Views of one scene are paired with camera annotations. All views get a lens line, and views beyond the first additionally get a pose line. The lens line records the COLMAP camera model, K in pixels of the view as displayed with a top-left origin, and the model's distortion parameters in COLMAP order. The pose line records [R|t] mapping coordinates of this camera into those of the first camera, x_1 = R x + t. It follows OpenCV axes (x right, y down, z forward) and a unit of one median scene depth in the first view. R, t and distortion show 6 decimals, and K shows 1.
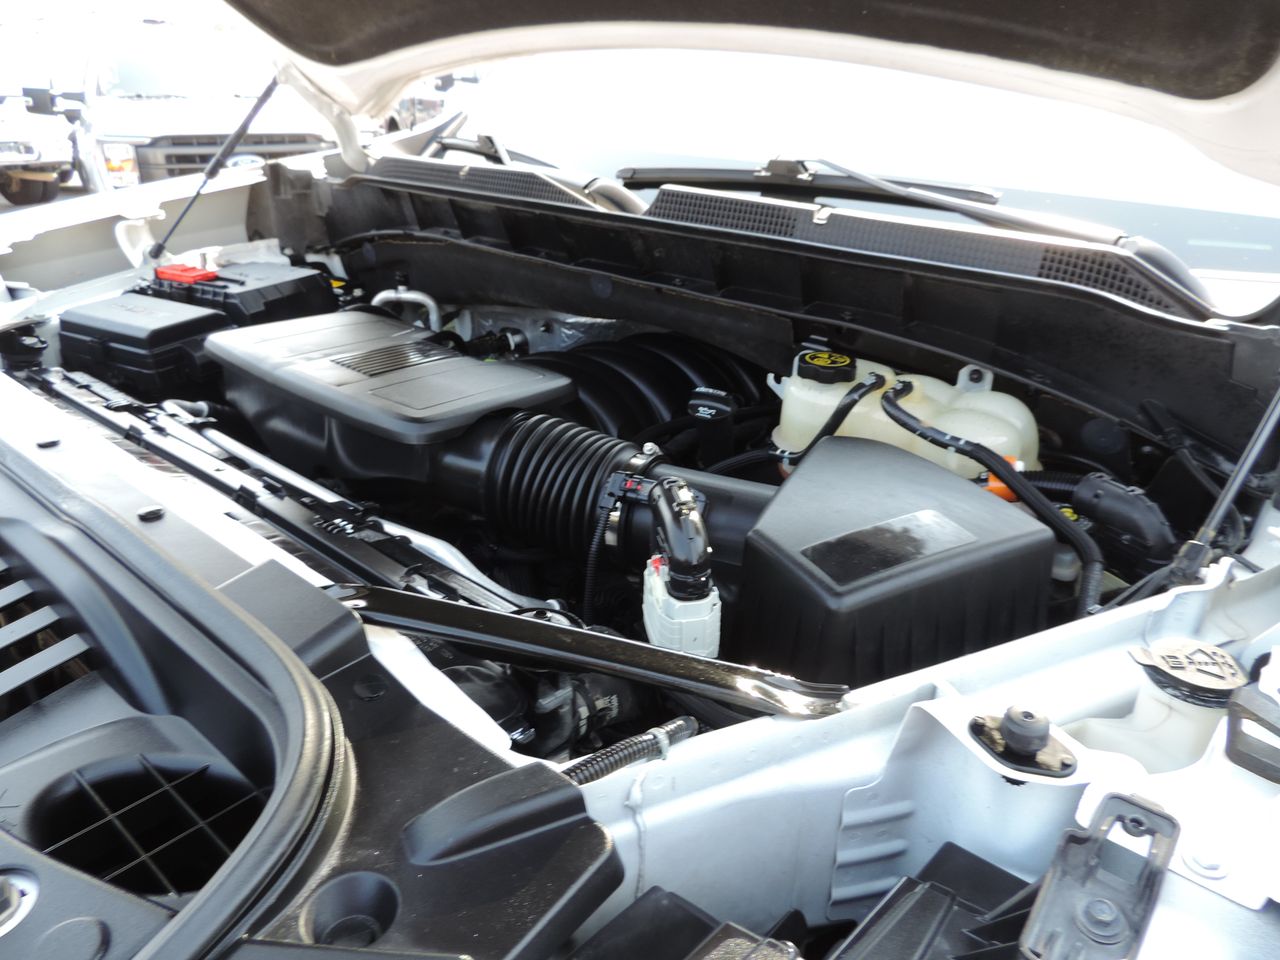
lens RADIAL K [[917.6, 0, 640.0], [0, 917.6, 480.0], [0, 0, 1]] dist [-0.010712, -0.001628]
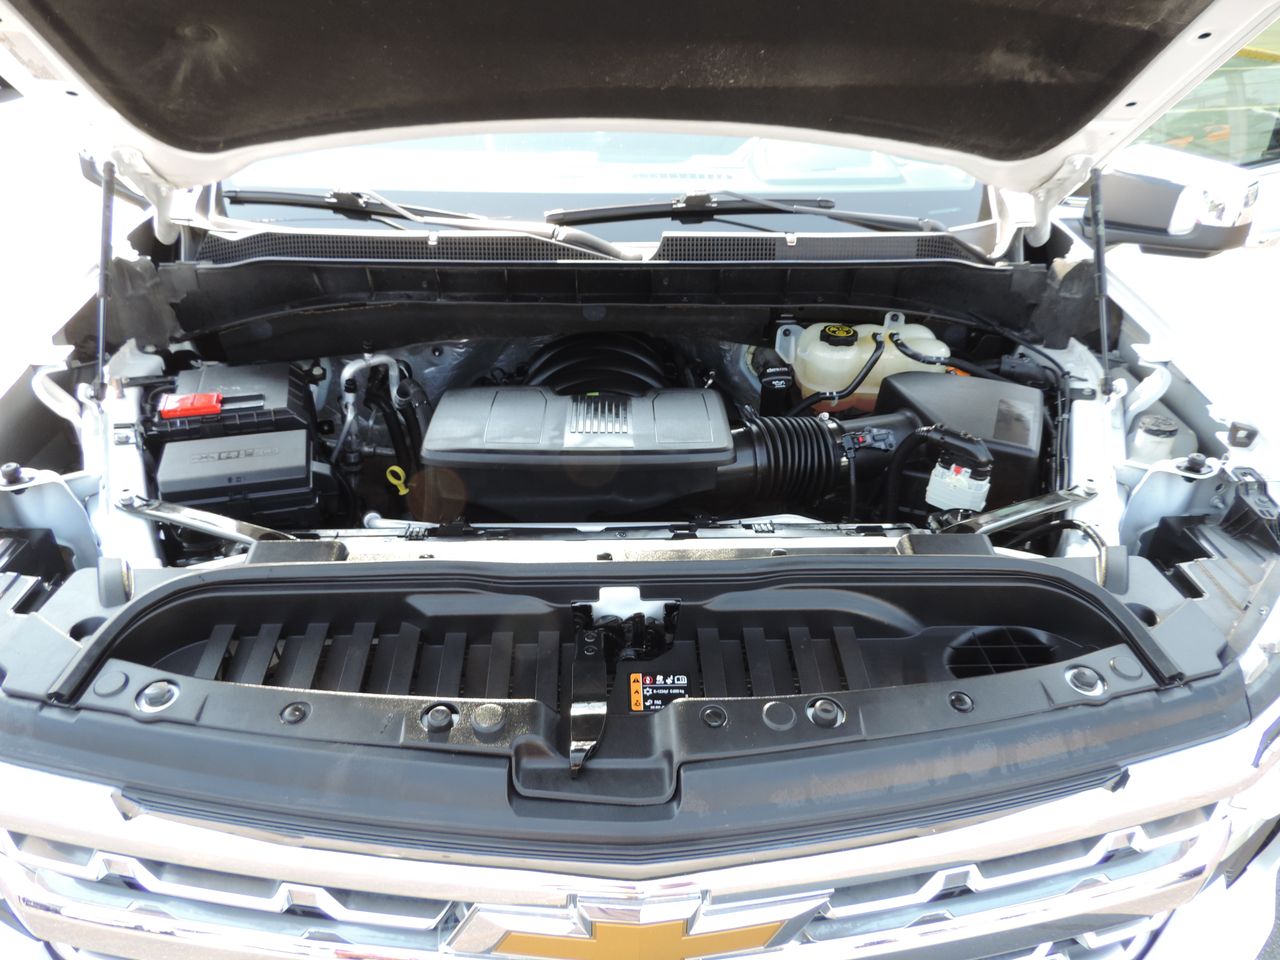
lens RADIAL K [[917.6, 0, 640.0], [0, 917.6, 480.0], [0, 0, 1]] dist [-0.010712, -0.001628]
pose [[0.726431, -0.358495, 0.586326, -1.075055], [0.281591, 0.933523, 0.221902, -0.336471], [-0.626900, 0.003908, 0.779090, -0.045700]]
